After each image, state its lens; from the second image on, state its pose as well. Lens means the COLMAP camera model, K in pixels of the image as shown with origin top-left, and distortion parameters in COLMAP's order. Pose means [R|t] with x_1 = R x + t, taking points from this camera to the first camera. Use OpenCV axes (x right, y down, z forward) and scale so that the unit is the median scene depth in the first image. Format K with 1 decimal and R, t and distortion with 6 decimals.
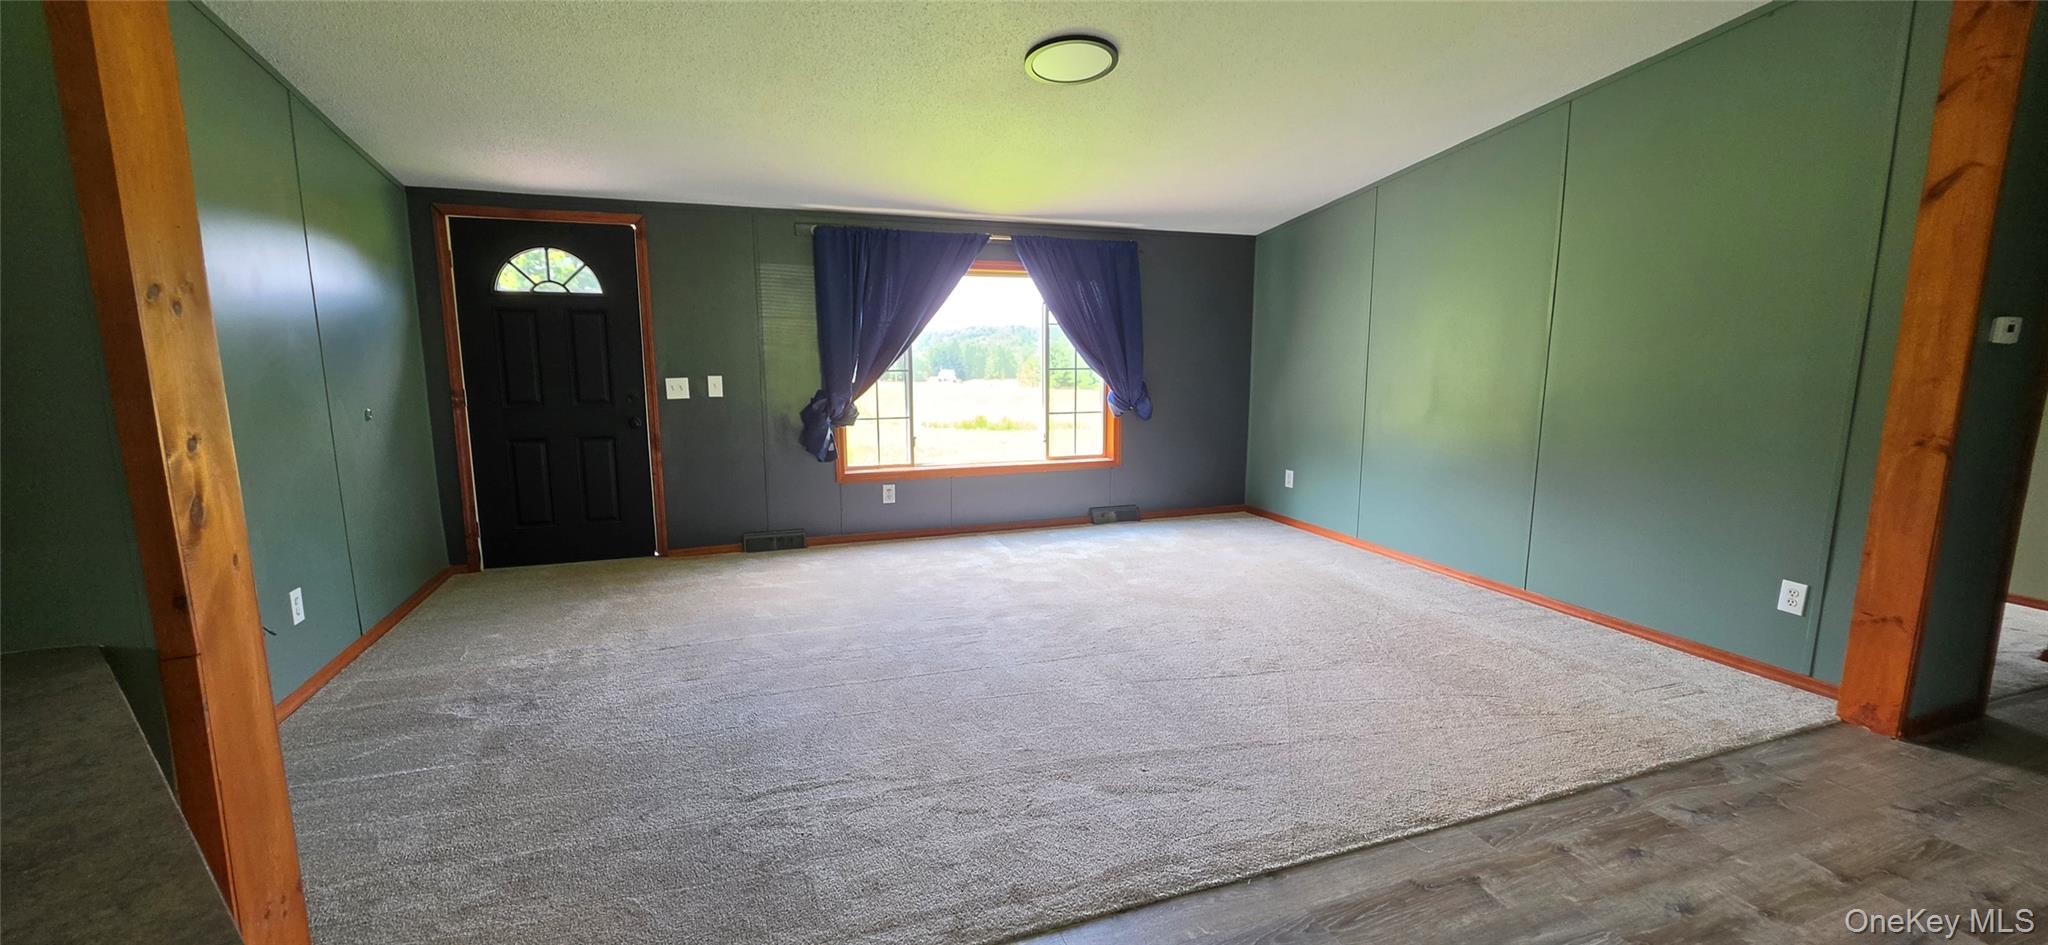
lens RADIAL K [[819.8, 0, 1027.9], [0, 819.8, 475.6], [0, 0, 1]] dist [-0.000447, 0.000631]
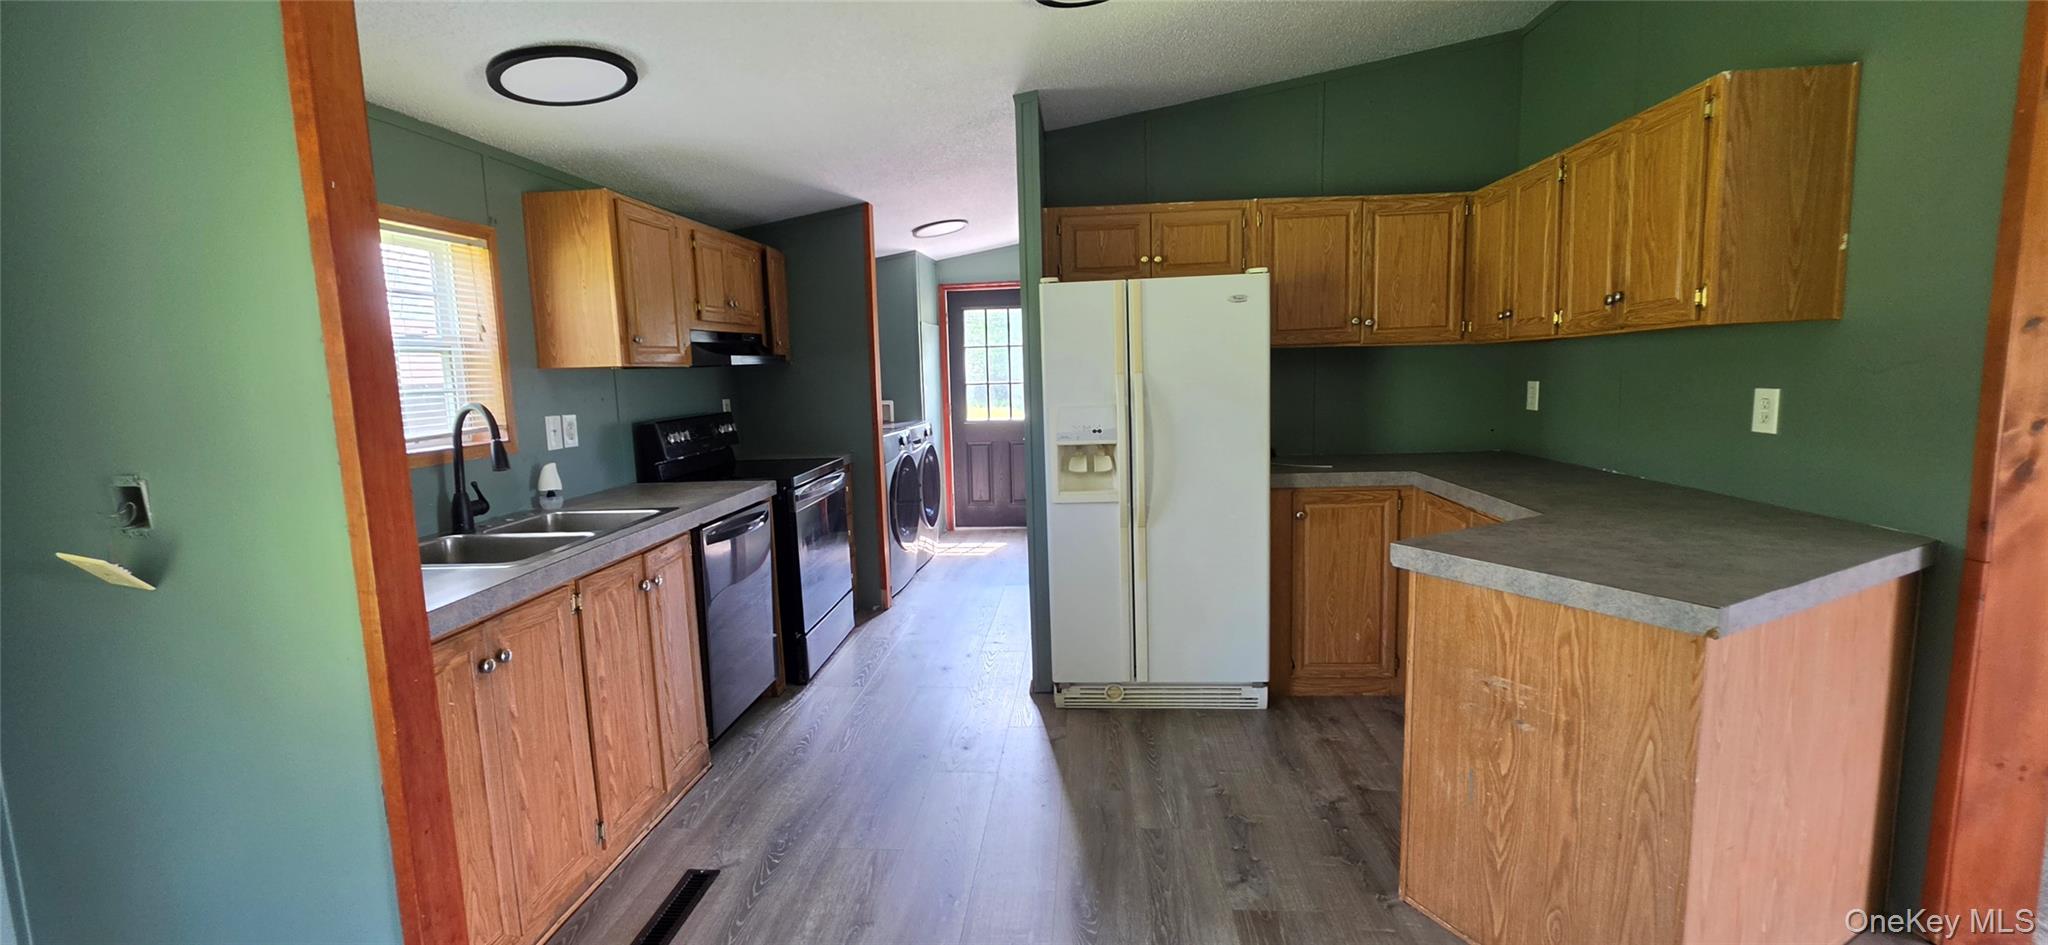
lens RADIAL K [[822.9, 0, 1023.1], [0, 822.9, 468.1], [0, 0, 1]] dist [-0.001559, 0.001158]
pose [[-0.425684, 0.123620, -0.896388, 0.274014], [-0.111656, 0.975877, 0.187606, -0.009524], [0.897956, 0.179948, -0.401613, -0.004922]]
